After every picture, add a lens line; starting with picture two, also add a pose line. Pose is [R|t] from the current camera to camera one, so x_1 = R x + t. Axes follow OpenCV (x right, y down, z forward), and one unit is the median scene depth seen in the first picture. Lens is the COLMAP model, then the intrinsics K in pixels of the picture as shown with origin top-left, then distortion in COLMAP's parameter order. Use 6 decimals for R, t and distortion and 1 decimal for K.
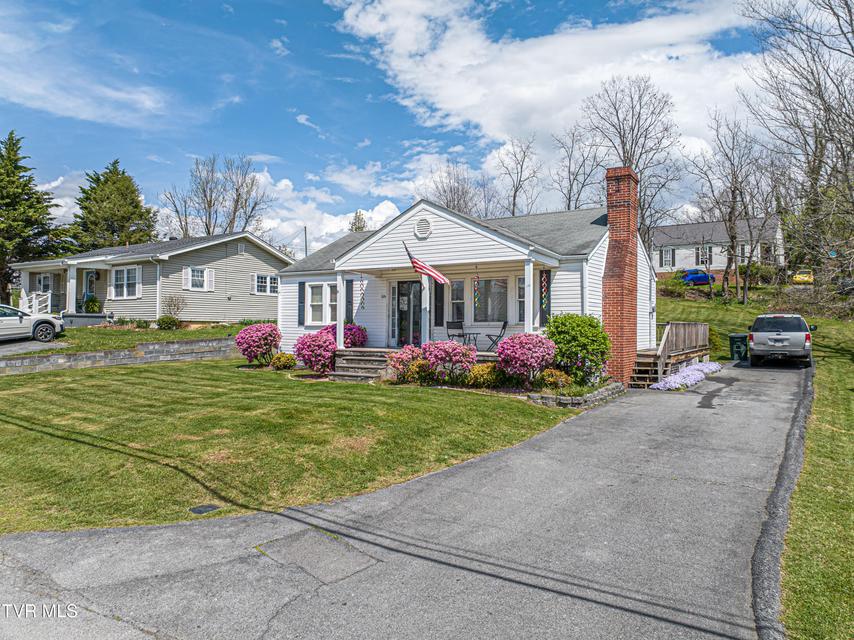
lens RADIAL K [[603.7, 0, 429.3], [0, 603.7, 315.5], [0, 0, 1]] dist [-0.050036, 0.022681]
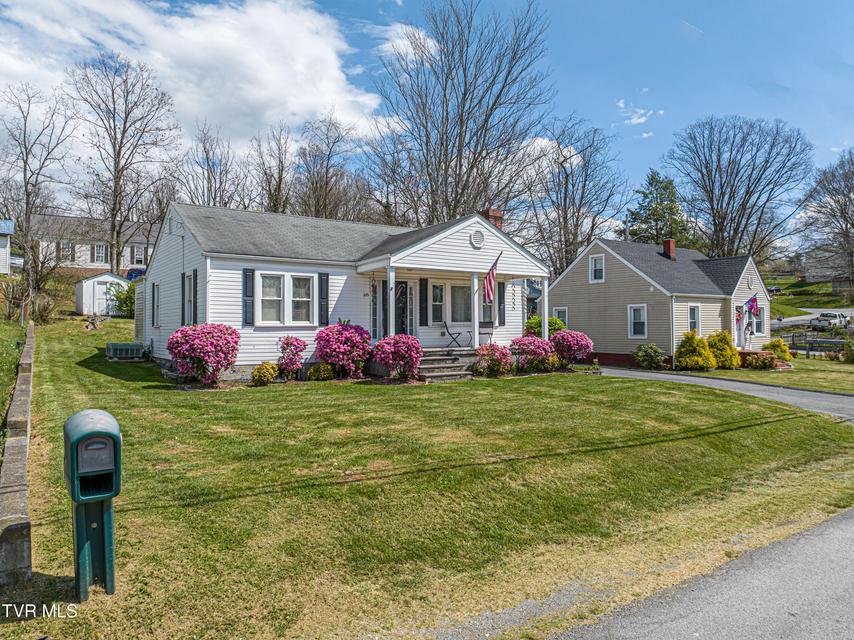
lens RADIAL K [[603.7, 0, 429.3], [0, 603.7, 315.5], [0, 0, 1]] dist [-0.050036, 0.022681]
pose [[0.375404, 0.012662, 0.926775, -0.833033], [-0.010798, 0.999899, -0.009287, 0.007734], [-0.926798, -0.006520, 0.375503, 0.506114]]
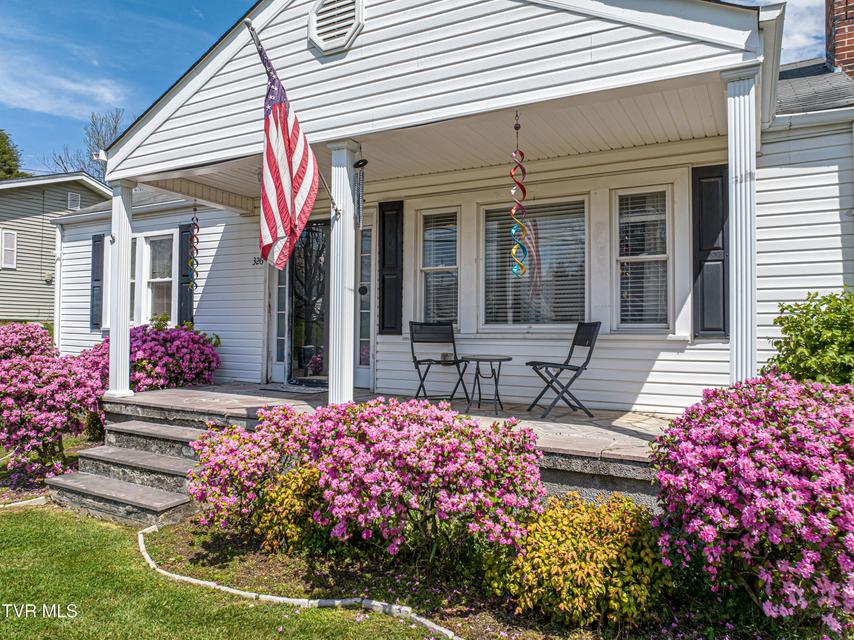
lens RADIAL K [[603.7, 0, 429.3], [0, 603.7, 315.5], [0, 0, 1]] dist [-0.050036, 0.022681]
pose [[0.998176, 0.004126, 0.060225, 0.015293], [-0.004167, 0.999991, 0.000556, 0.004877], [-0.060222, -0.000806, 0.998185, 0.530200]]
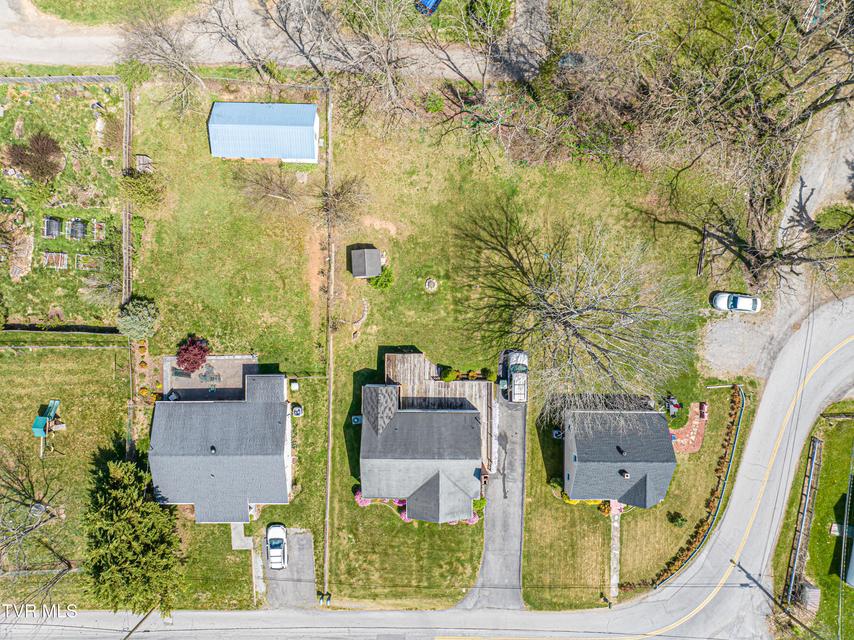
lens RADIAL K [[593.0, 0, 428.7], [0, 593.0, 303.4], [0, 0, 1]] dist [-0.048777, 0.002132]
pose [[0.845842, -0.533370, 0.008267, 0.455460], [-0.002016, 0.012301, 0.999922, -2.795636], [-0.533430, -0.845793, 0.009330, 1.605952]]
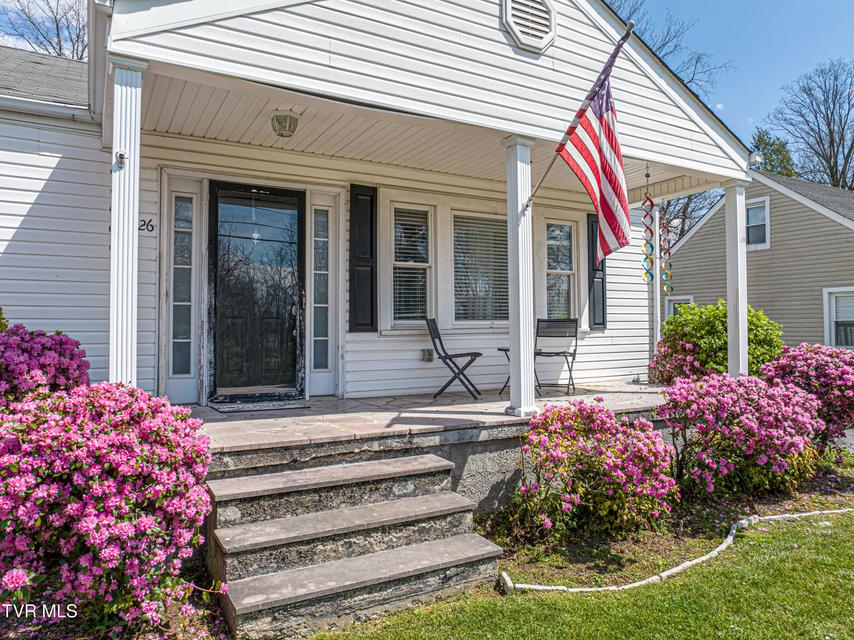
lens RADIAL K [[603.7, 0, 429.3], [0, 603.7, 315.5], [0, 0, 1]] dist [-0.050036, 0.022681]
pose [[0.462975, 0.012684, 0.886280, -0.234526], [-0.013238, 0.999885, -0.007394, 0.009183], [-0.886272, -0.008310, 0.463090, 0.691614]]
